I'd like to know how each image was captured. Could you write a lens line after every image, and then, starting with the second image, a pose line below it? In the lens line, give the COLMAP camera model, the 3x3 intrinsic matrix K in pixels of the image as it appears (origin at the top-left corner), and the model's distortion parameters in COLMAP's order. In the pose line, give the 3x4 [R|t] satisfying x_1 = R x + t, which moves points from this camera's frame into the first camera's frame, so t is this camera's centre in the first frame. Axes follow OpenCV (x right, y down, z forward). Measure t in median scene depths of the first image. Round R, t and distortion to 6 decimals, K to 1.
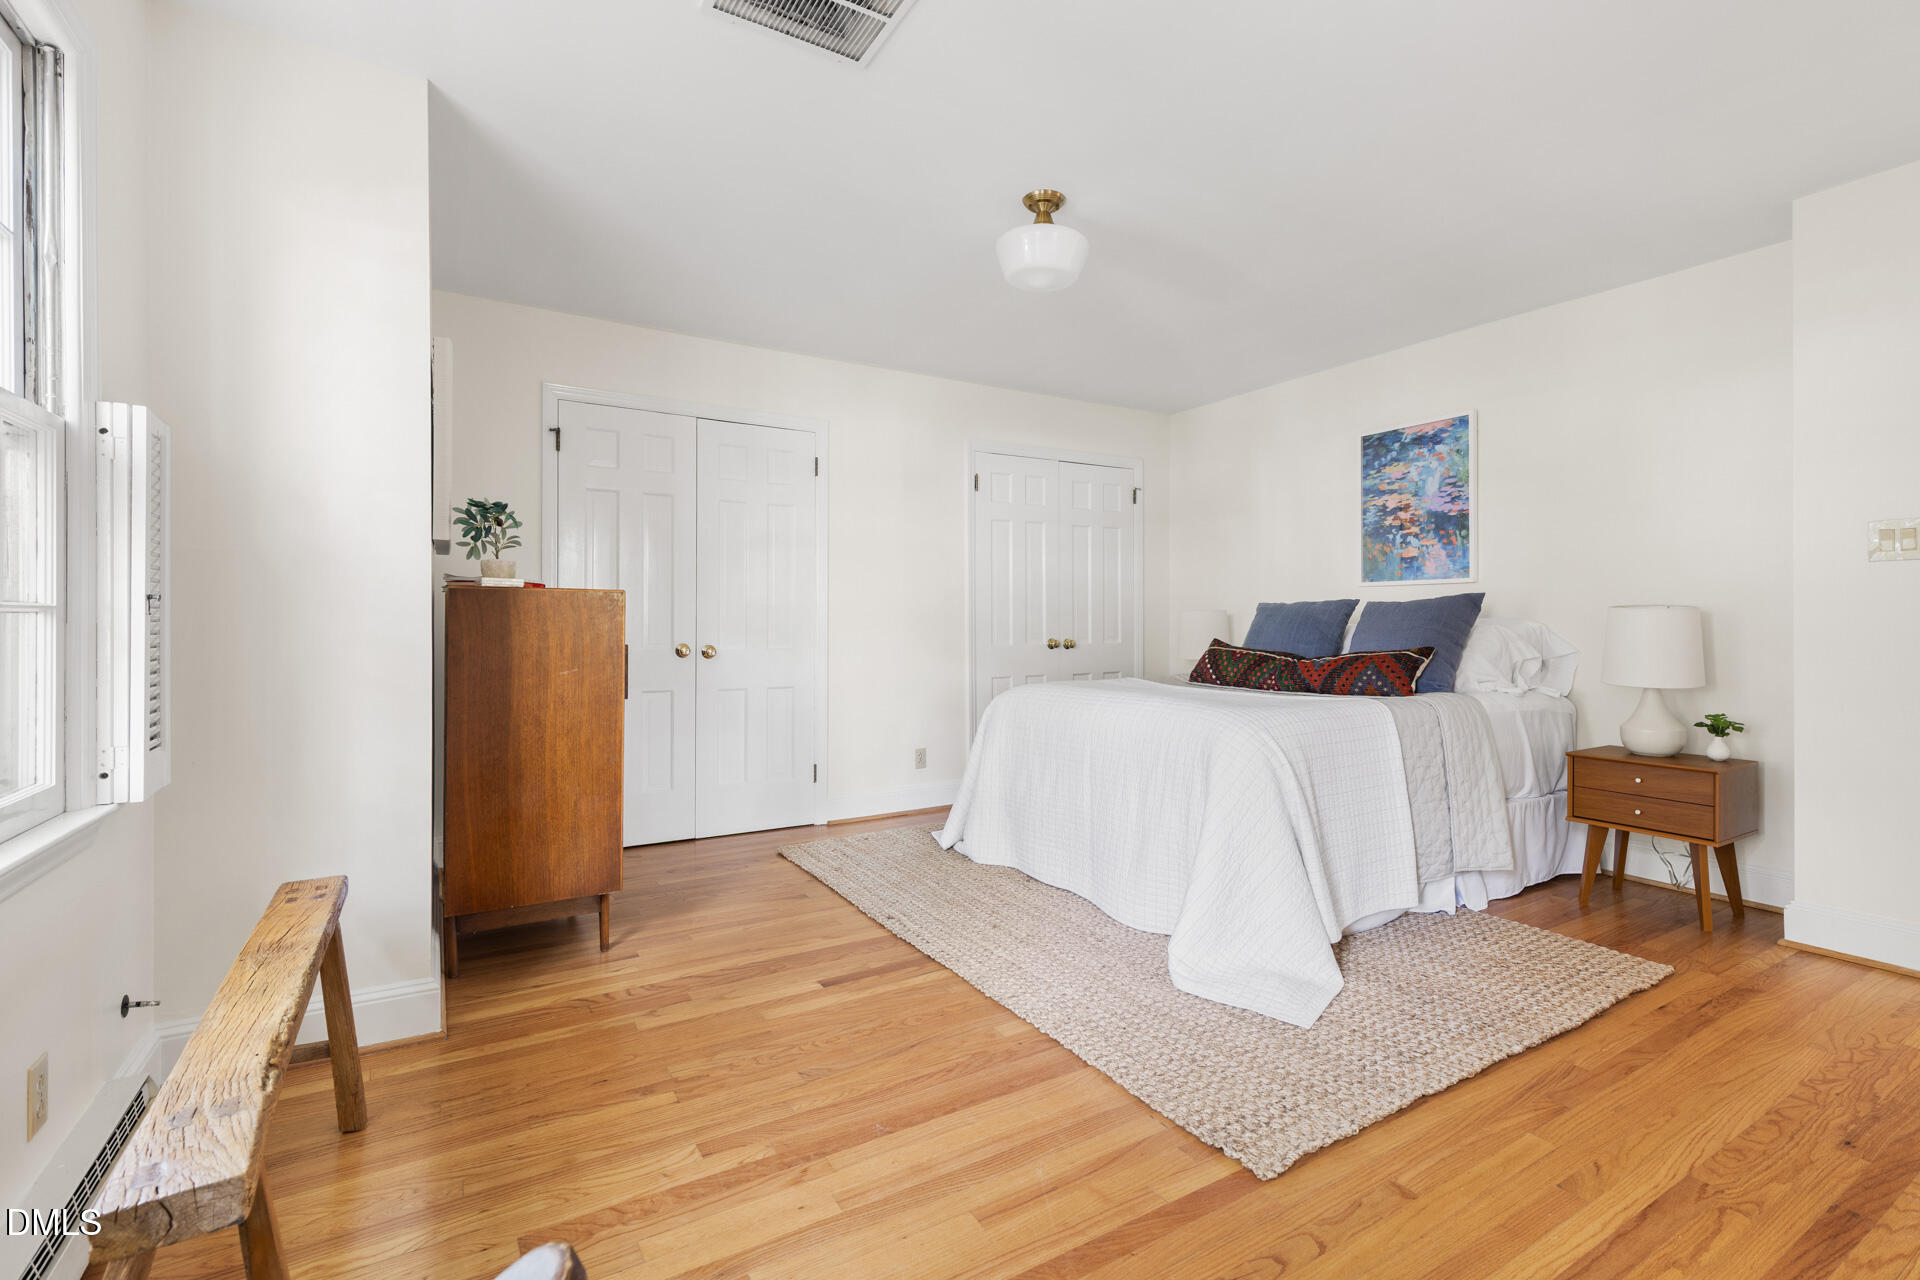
lens RADIAL K [[872.3, 0, 970.9], [0, 872.3, 629.5], [0, 0, 1]] dist [-0.000730, 0.000091]
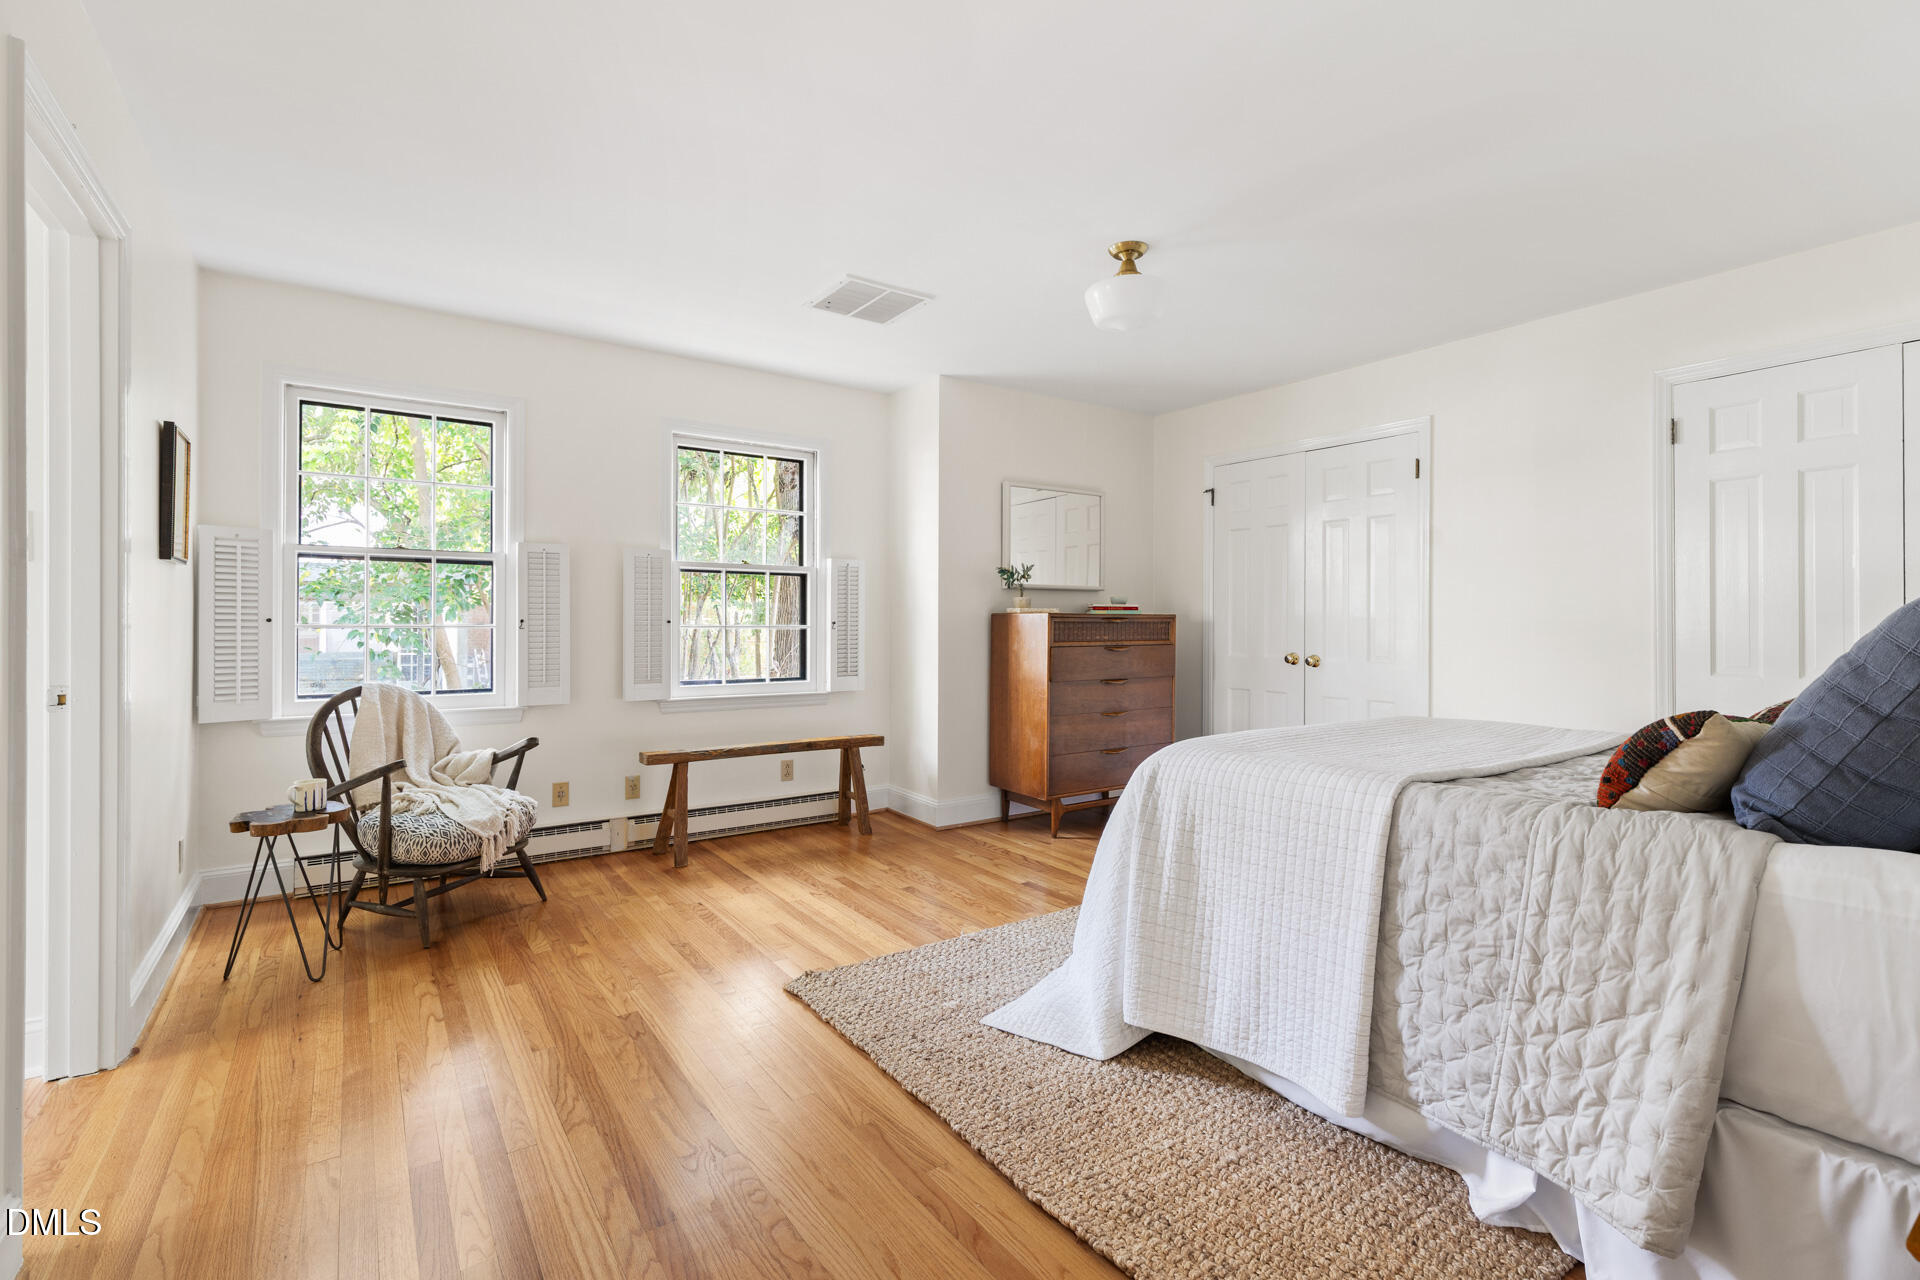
lens RADIAL K [[872.3, 0, 963.0], [0, 872.3, 624.5], [0, 0, 1]] dist [-0.000730, 0.000091]
pose [[0.058760, -0.002674, -0.998269, 1.545545], [-0.015481, 0.999874, -0.003590, -0.017580], [0.998152, 0.015665, 0.058711, 0.975858]]
